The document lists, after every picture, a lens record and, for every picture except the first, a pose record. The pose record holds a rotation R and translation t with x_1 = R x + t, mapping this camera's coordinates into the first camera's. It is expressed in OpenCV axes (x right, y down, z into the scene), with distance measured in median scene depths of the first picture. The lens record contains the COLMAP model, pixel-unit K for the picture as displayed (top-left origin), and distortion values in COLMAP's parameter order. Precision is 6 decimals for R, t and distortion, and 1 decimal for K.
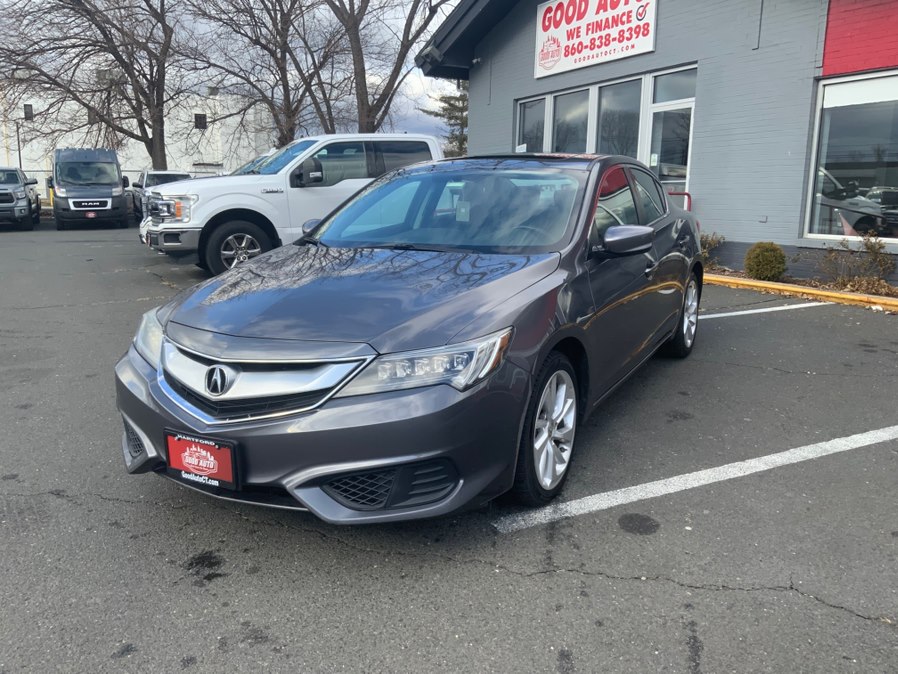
lens RADIAL K [[751.4, 0, 456.4], [0, 751.4, 331.2], [0, 0, 1]] dist [0.054755, -0.116539]
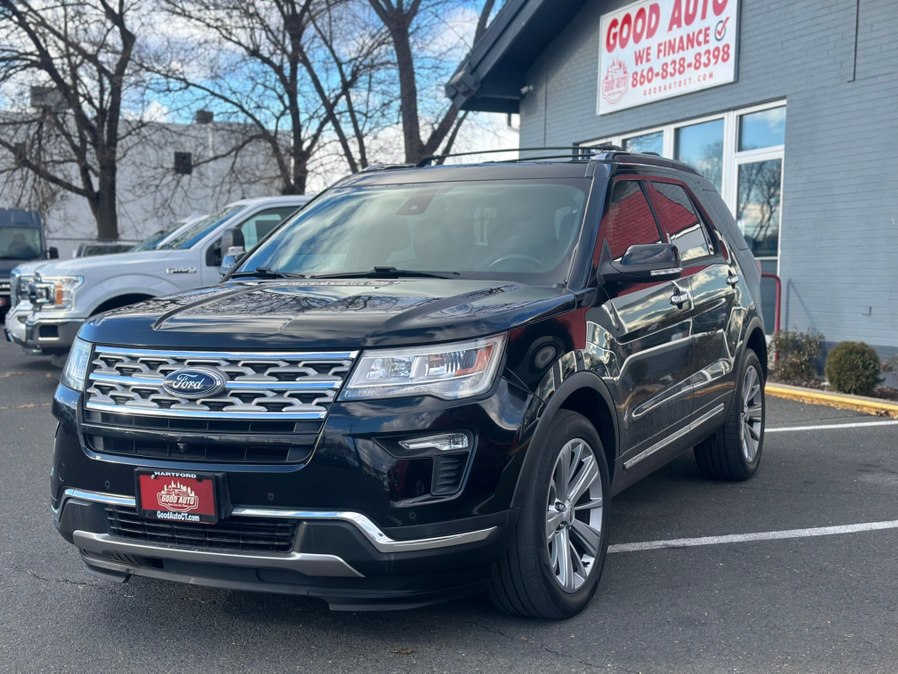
lens RADIAL K [[1257.3, 0, 462.4], [0, 1257.3, 324.8], [0, 0, 1]] dist [0.242484, -0.617997]
pose [[0.993606, 0.006619, -0.112708, 0.123883], [-0.022089, 0.990384, -0.136569, 0.029799], [0.110720, 0.138185, 0.984198, -0.179680]]
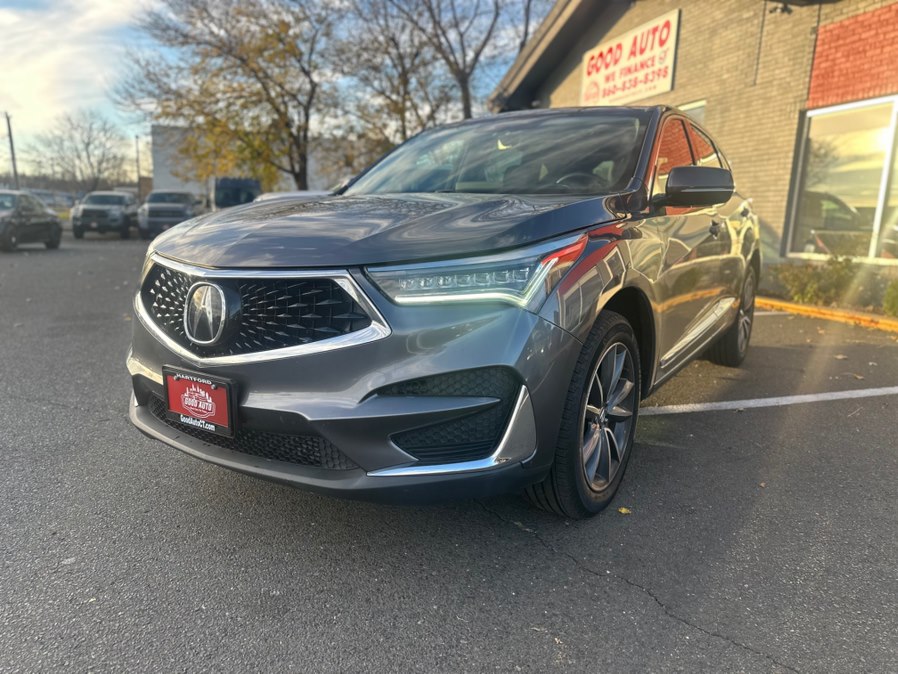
lens RADIAL K [[643.0, 0, 453.9], [0, 643.0, 337.6], [0, 0, 1]] dist [0.005920, -0.007257]
pose [[0.984277, 0.051484, -0.168961, 0.107903], [-0.052339, 0.998629, -0.000608, 0.015775], [0.168698, 0.009442, 0.985622, -0.004166]]
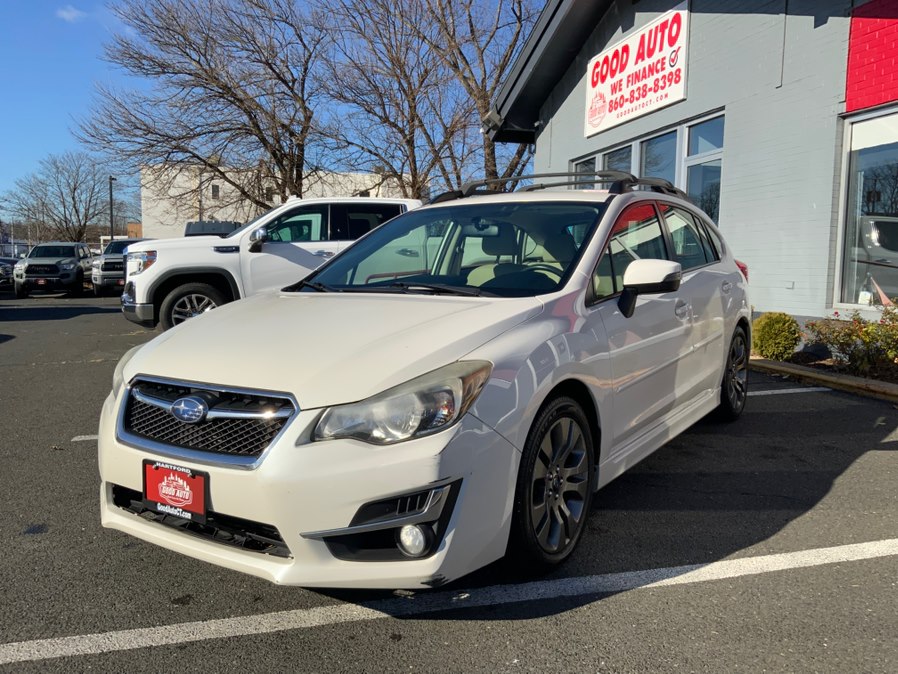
lens RADIAL K [[751.4, 0, 456.4], [0, 751.4, 331.2], [0, 0, 1]] dist [0.054755, -0.116539]
pose [[0.972040, 0.017243, -0.234180, 0.187734], [-0.038845, 0.995367, -0.087948, -0.008282], [0.231579, 0.094586, 0.968207, 0.090124]]
